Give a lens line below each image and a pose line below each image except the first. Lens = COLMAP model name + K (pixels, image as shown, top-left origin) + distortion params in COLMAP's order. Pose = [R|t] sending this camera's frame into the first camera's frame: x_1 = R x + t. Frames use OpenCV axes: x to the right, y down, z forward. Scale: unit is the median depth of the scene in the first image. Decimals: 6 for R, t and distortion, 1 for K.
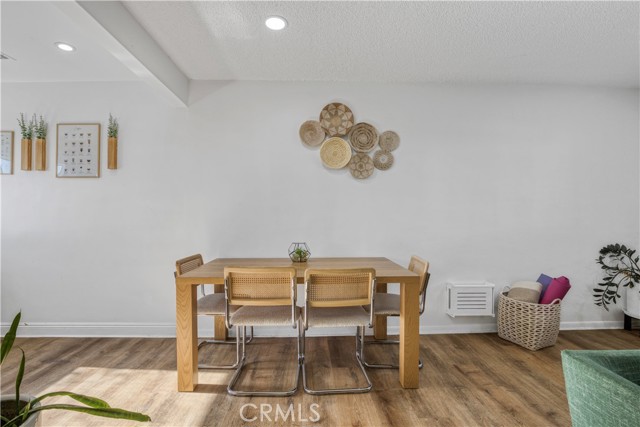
lens RADIAL K [[302.5, 0, 318.6], [0, 302.5, 212.8], [0, 0, 1]] dist [-0.023341, 0.000757]
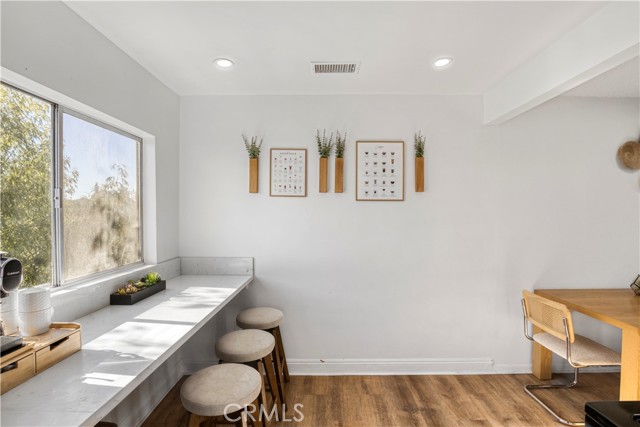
lens RADIAL K [[302.5, 0, 320.9], [0, 302.5, 215.7], [0, 0, 1]] dist [-0.023341, 0.000757]
pose [[0.999846, 0.003870, -0.017128, -0.972427], [-0.003499, 0.999760, 0.021639, -0.092575], [0.017208, -0.021575, 0.999619, 0.074961]]
